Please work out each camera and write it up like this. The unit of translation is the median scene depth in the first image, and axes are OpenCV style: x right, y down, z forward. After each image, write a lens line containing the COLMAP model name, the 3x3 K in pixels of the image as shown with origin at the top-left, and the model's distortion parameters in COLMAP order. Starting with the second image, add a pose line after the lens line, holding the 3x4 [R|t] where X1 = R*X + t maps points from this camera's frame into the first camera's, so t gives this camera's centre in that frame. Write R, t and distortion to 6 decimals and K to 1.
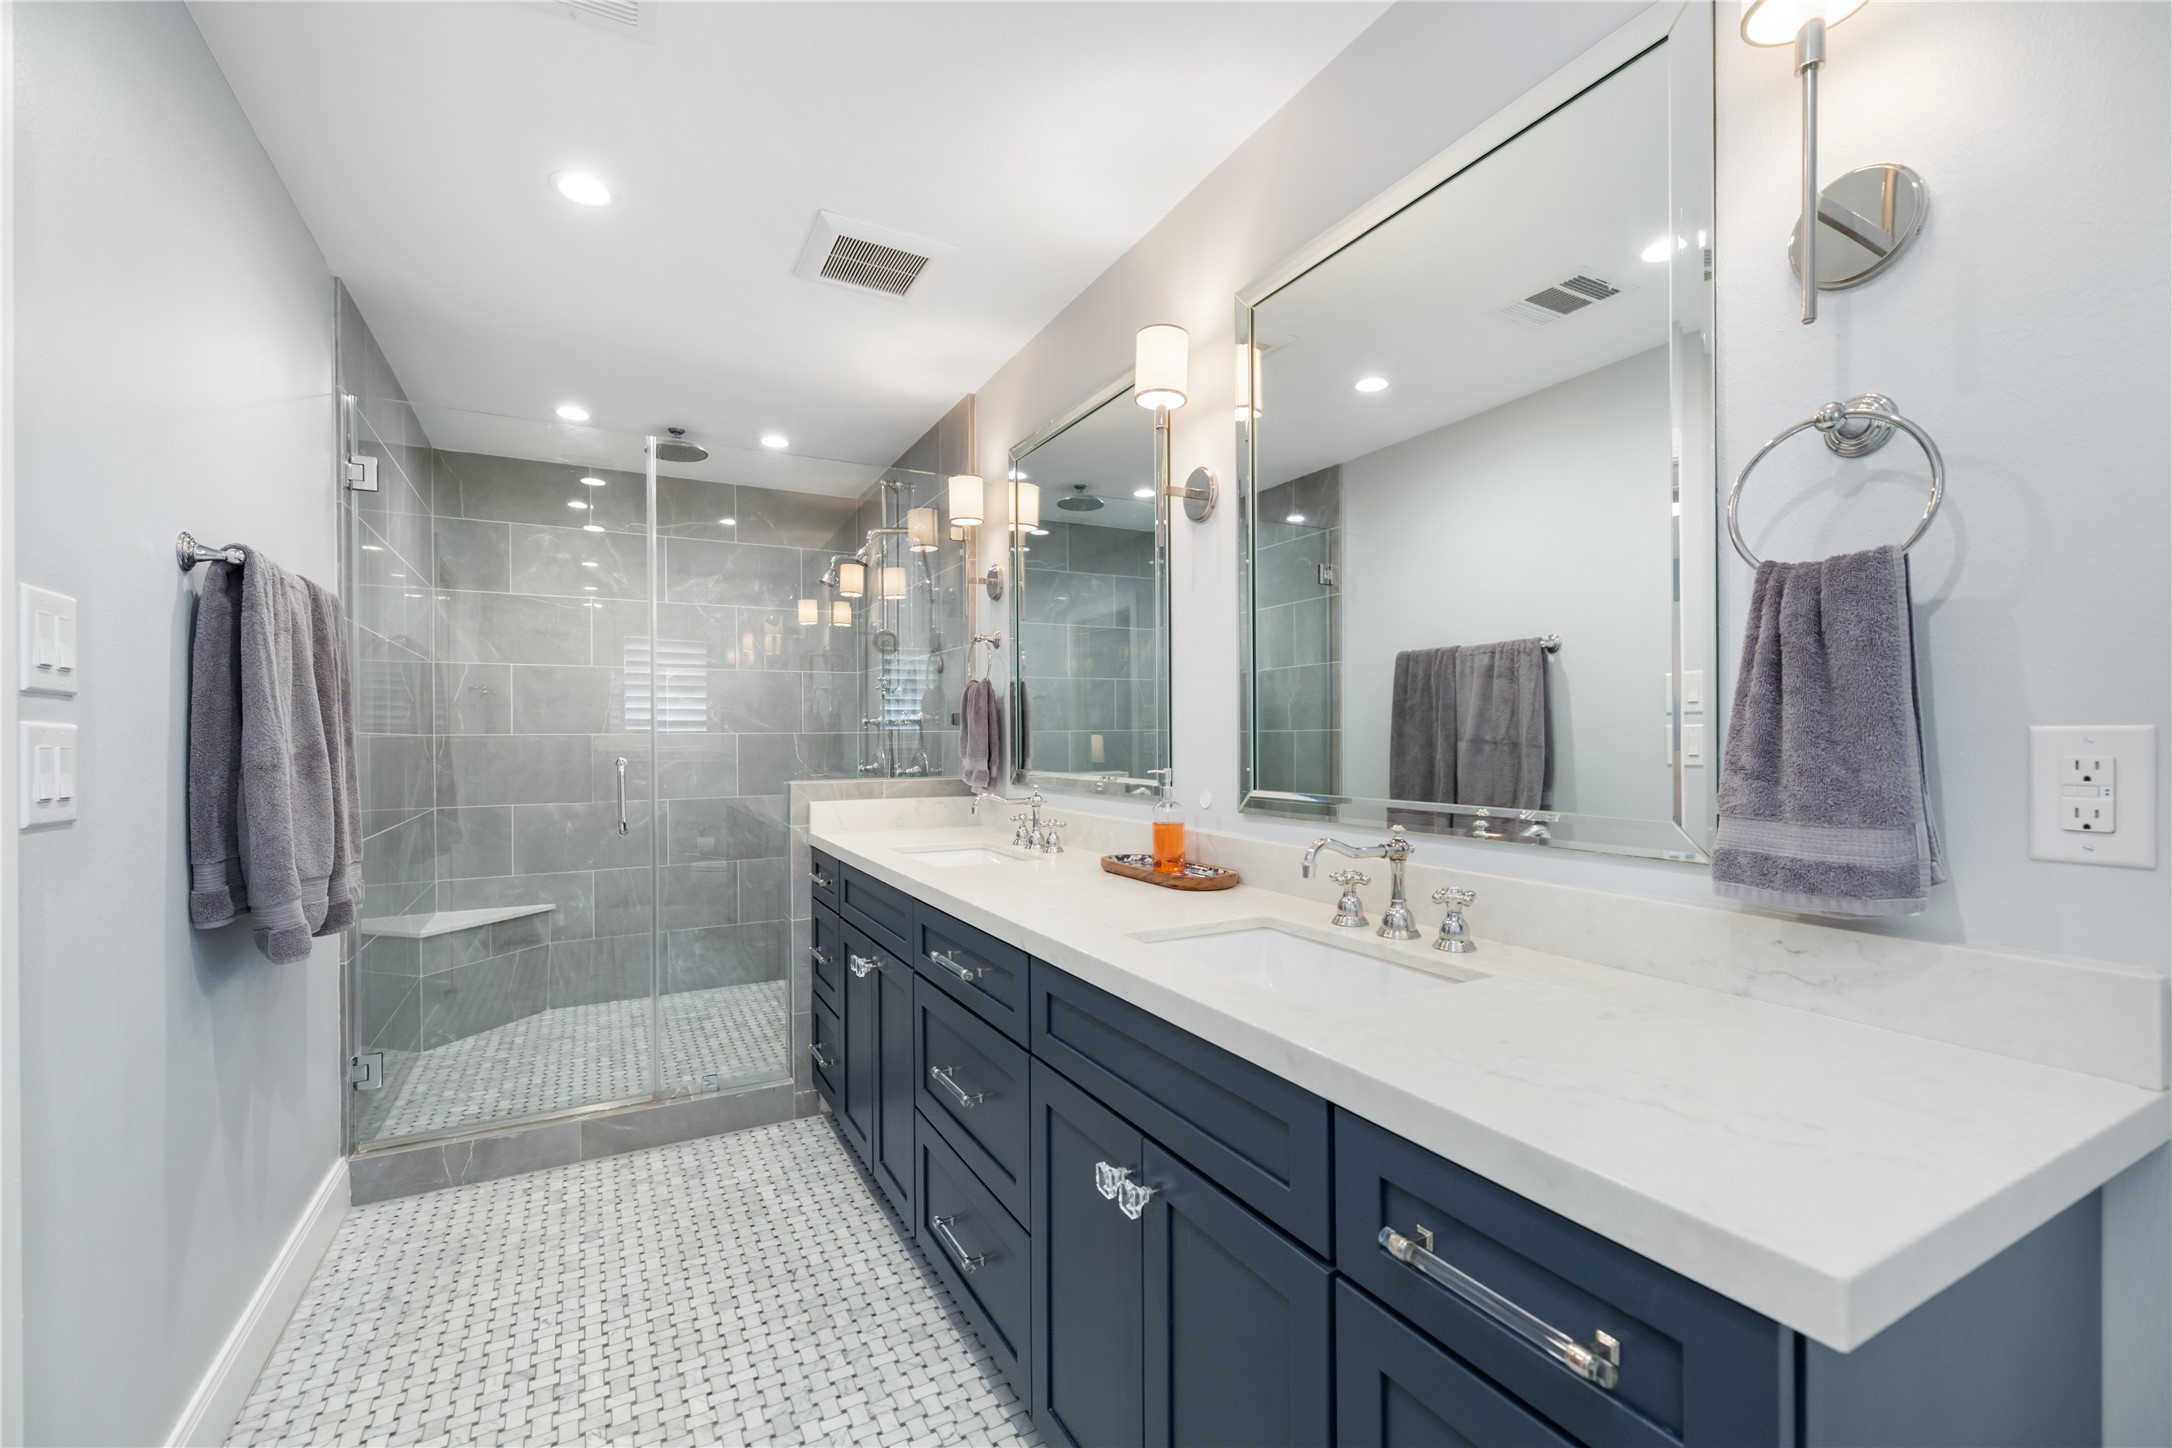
lens RADIAL K [[906.9, 0, 1087.6], [0, 906.9, 733.8], [0, 0, 1]] dist [0.001749, -0.000261]
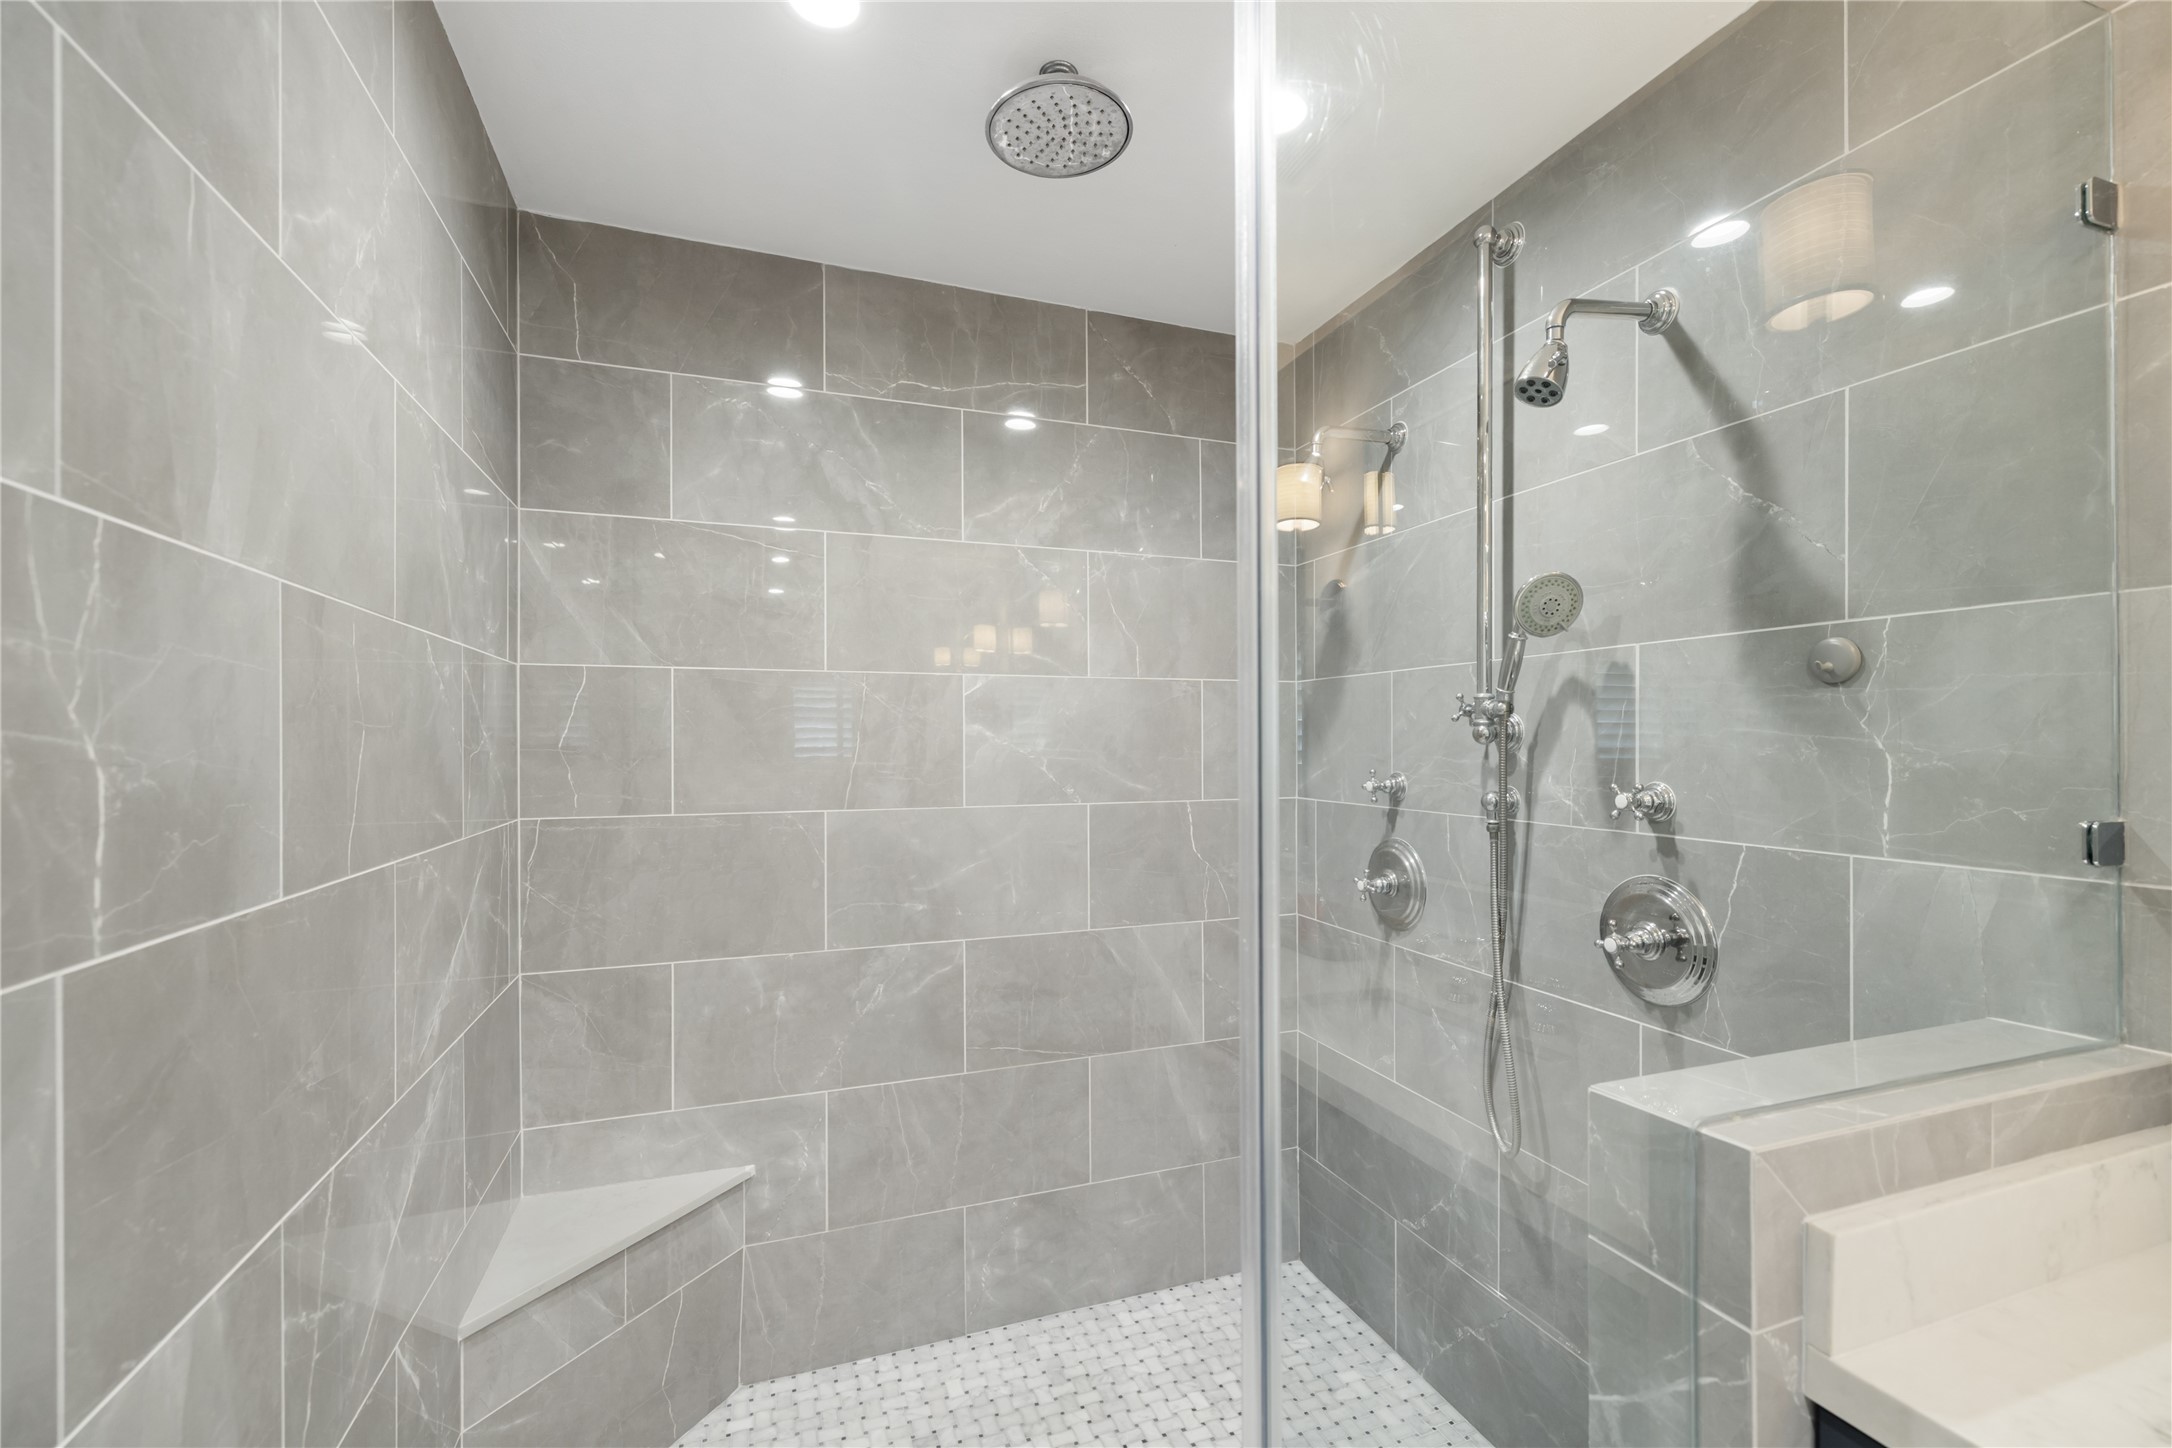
lens RADIAL K [[906.9, 0, 1087.6], [0, 906.9, 733.8], [0, 0, 1]] dist [0.001749, -0.000261]
pose [[0.989882, 0.004981, -0.141807, -0.340913], [-0.004947, 0.999988, 0.000592, -0.042270], [0.141808, 0.000115, 0.989894, 0.542680]]
